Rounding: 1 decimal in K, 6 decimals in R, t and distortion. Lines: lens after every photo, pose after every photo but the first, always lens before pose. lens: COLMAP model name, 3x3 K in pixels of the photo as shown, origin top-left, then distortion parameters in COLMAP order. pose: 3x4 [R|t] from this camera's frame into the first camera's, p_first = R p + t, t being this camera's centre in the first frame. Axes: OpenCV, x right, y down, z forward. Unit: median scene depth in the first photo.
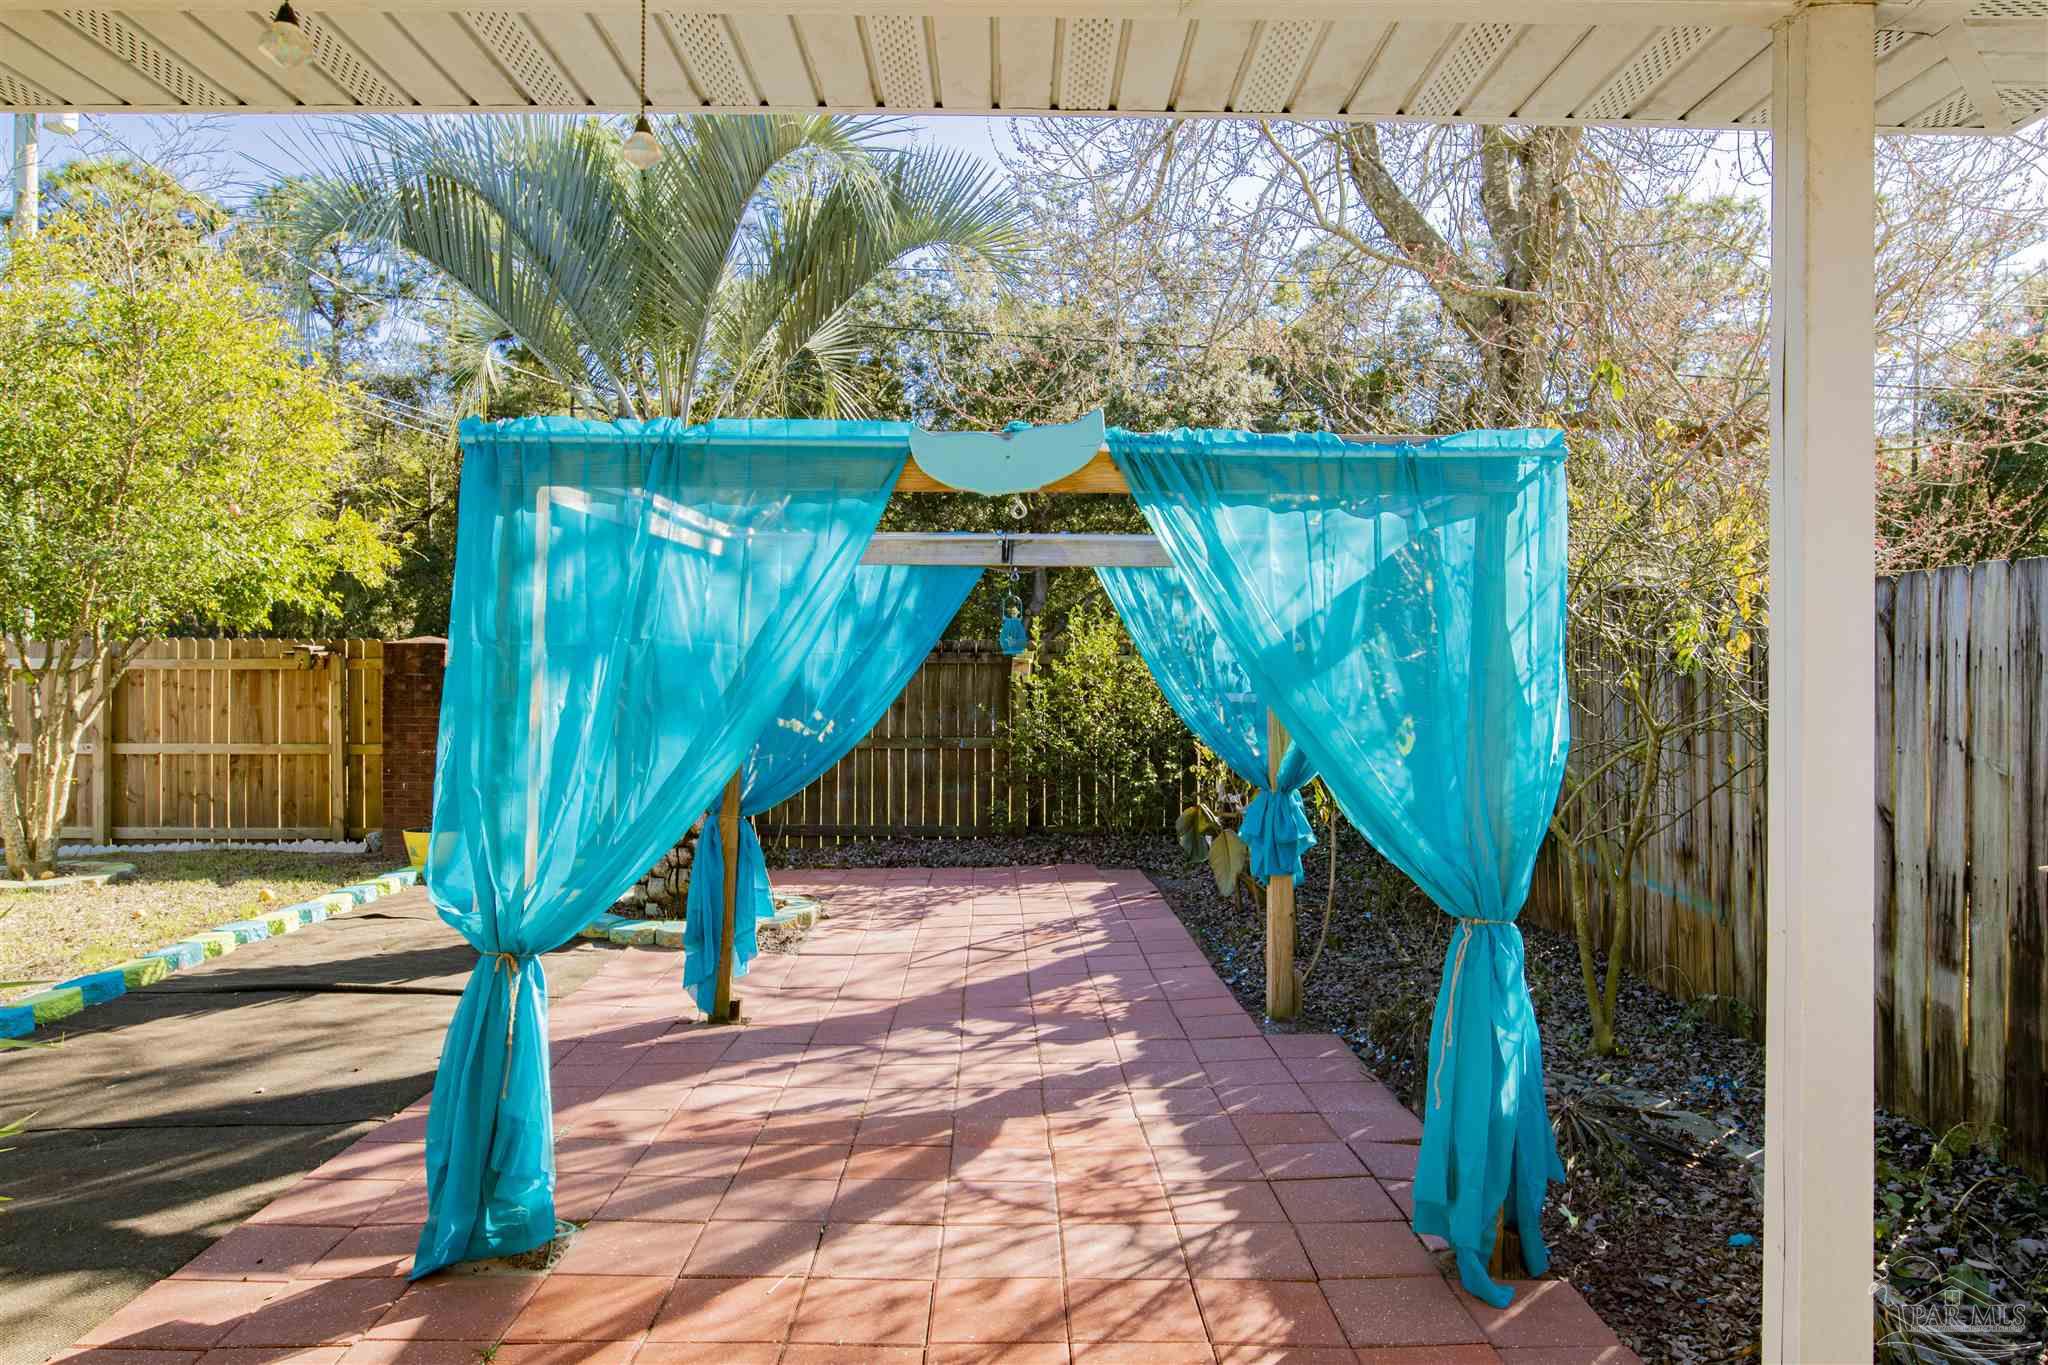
lens RADIAL K [[1320.3, 0, 1024.0], [0, 1320.3, 682.5], [0, 0, 1]] dist [-0.044054, 0.034773]
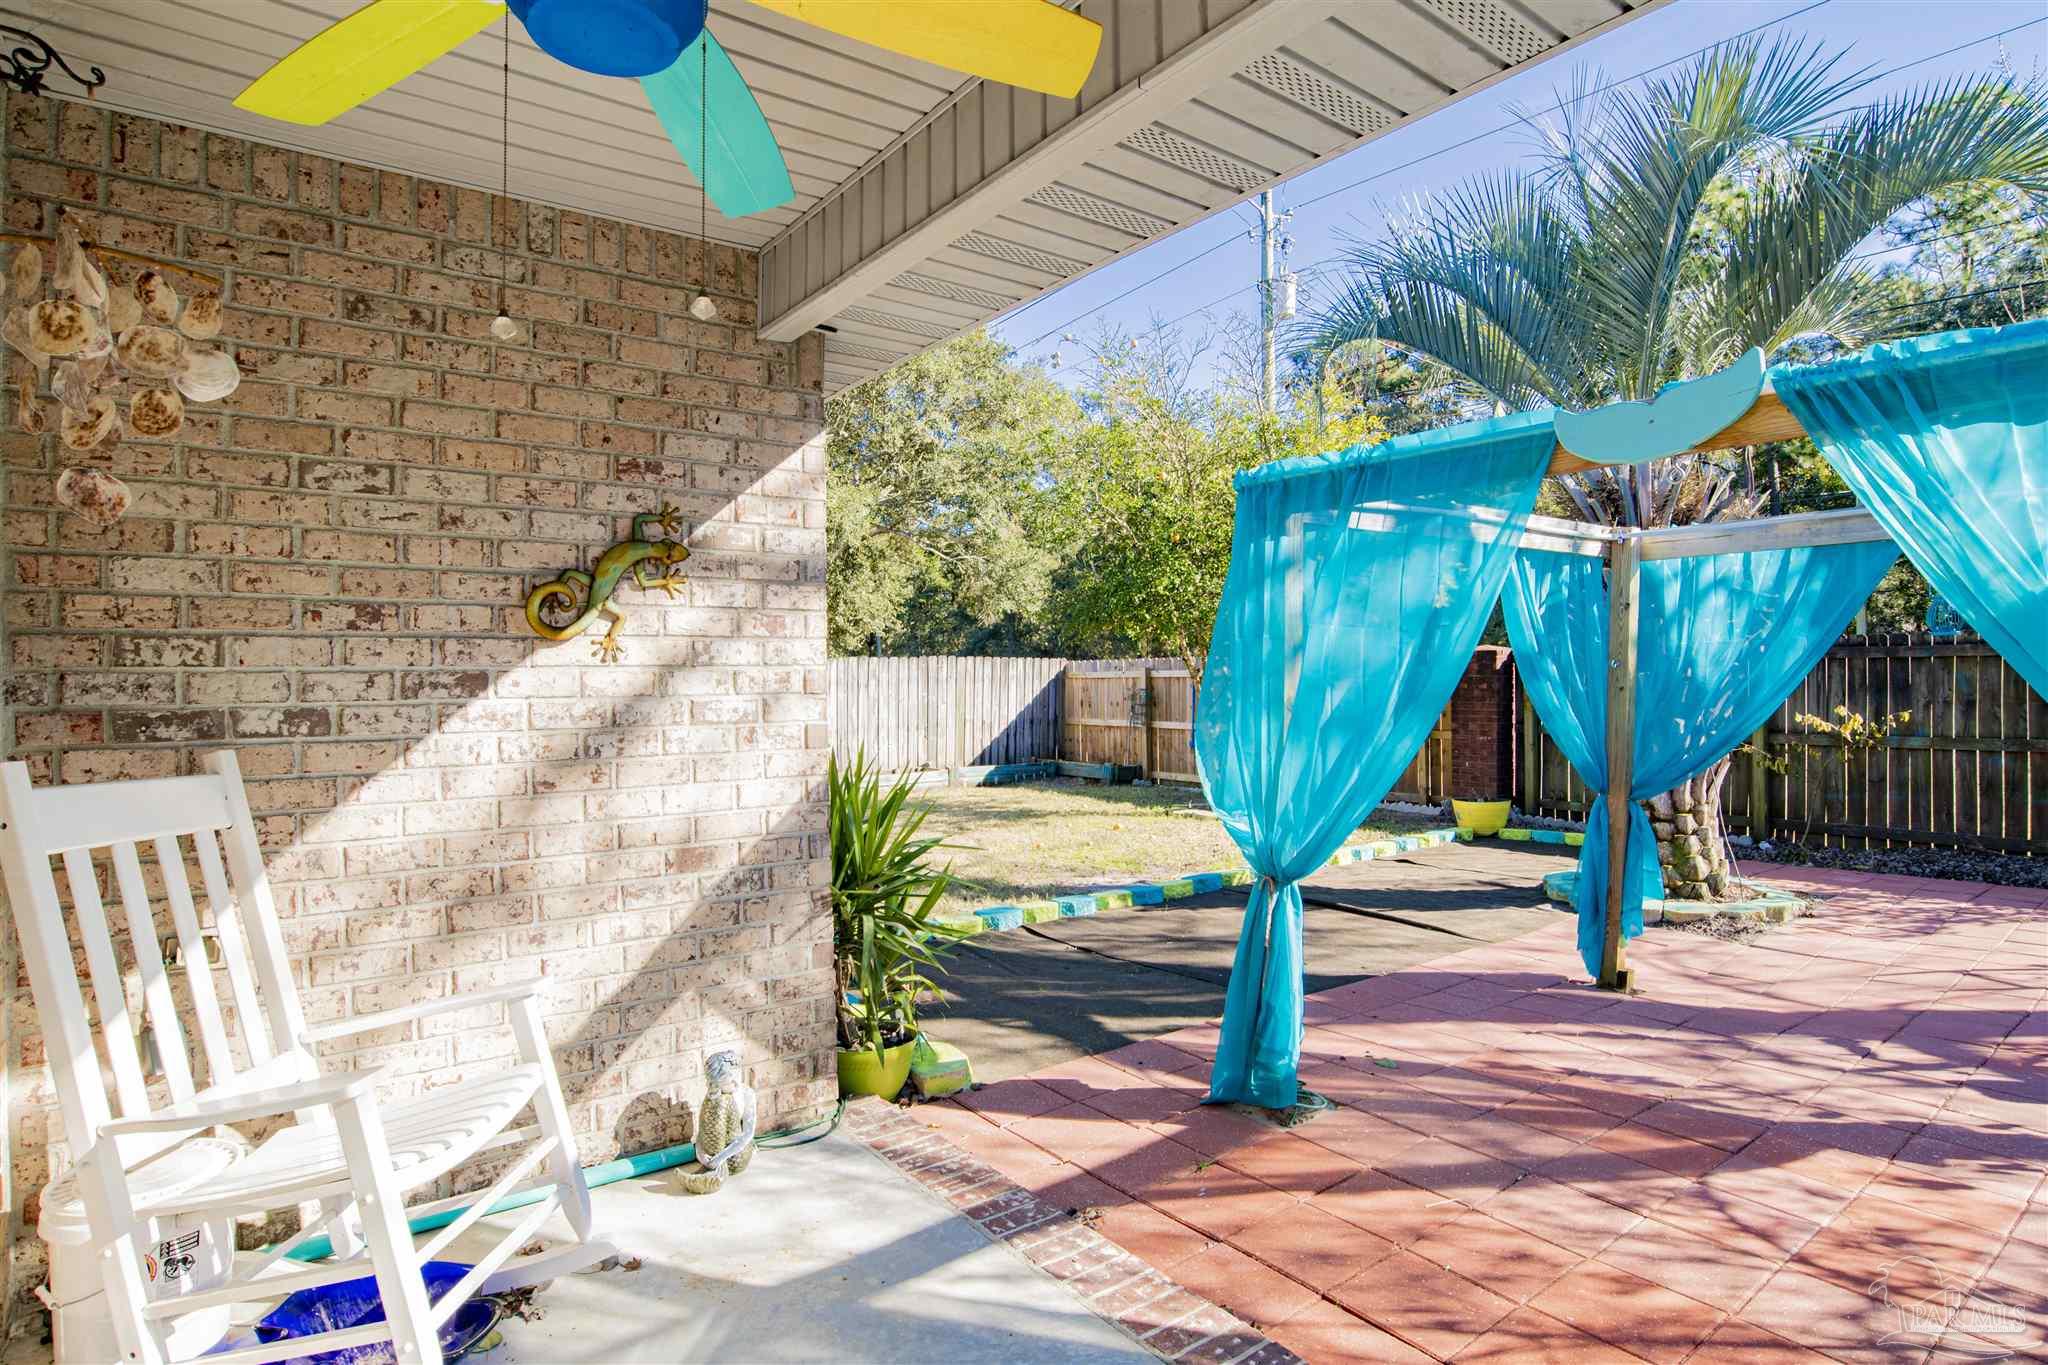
lens RADIAL K [[1069.5, 0, 1024.1], [0, 1069.5, 675.7], [0, 0, 1]] dist [-0.047526, 0.020773]
pose [[0.595686, -0.014931, -0.803079, 0.239468], [0.005051, 0.999877, -0.014843, 0.016609], [0.803202, 0.004785, 0.595688, 0.130671]]
